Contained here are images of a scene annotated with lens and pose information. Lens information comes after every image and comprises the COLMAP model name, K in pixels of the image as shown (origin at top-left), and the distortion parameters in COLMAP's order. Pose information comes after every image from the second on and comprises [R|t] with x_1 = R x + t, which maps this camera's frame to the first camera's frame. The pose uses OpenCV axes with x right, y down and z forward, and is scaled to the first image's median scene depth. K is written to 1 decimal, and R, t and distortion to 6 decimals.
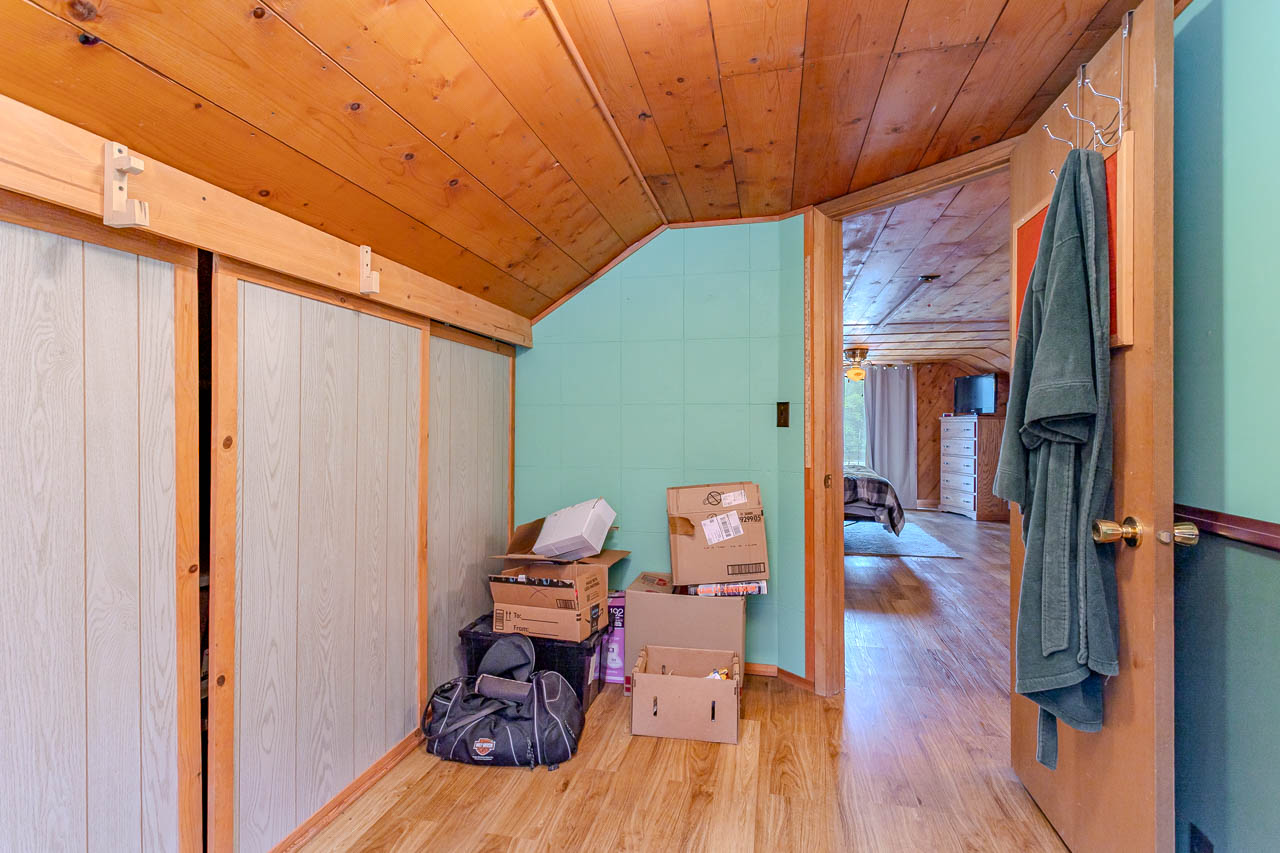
lens RADIAL K [[607.1, 0, 635.5], [0, 607.1, 425.9], [0, 0, 1]] dist [0.001235, 0.001811]
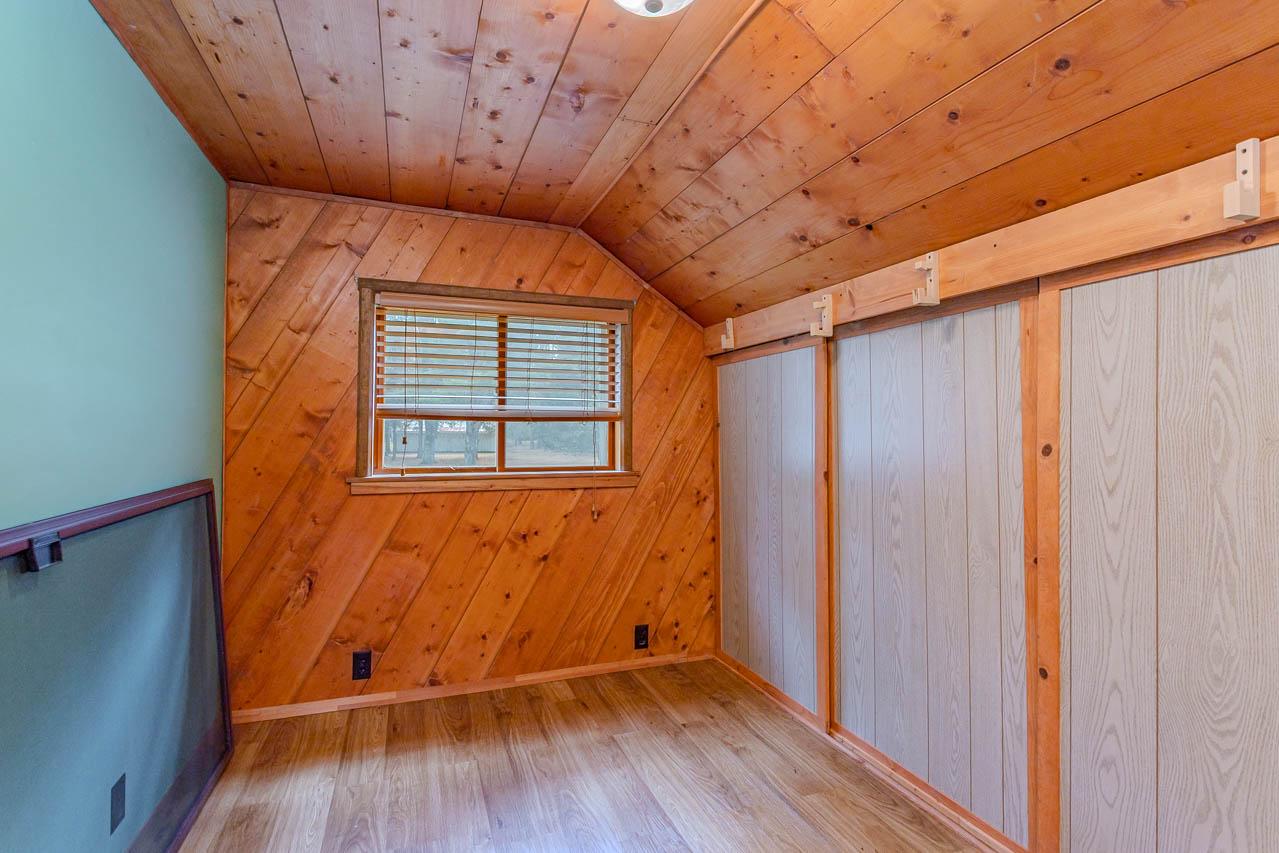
lens RADIAL K [[606.6, 0, 637.7], [0, 606.6, 421.5], [0, 0, 1]] dist [0.001235, 0.001811]
pose [[-0.831938, -0.010291, -0.554773, 0.458718], [-0.006501, 0.999940, -0.008799, -0.007974], [0.554831, -0.003714, -0.831955, 1.352464]]
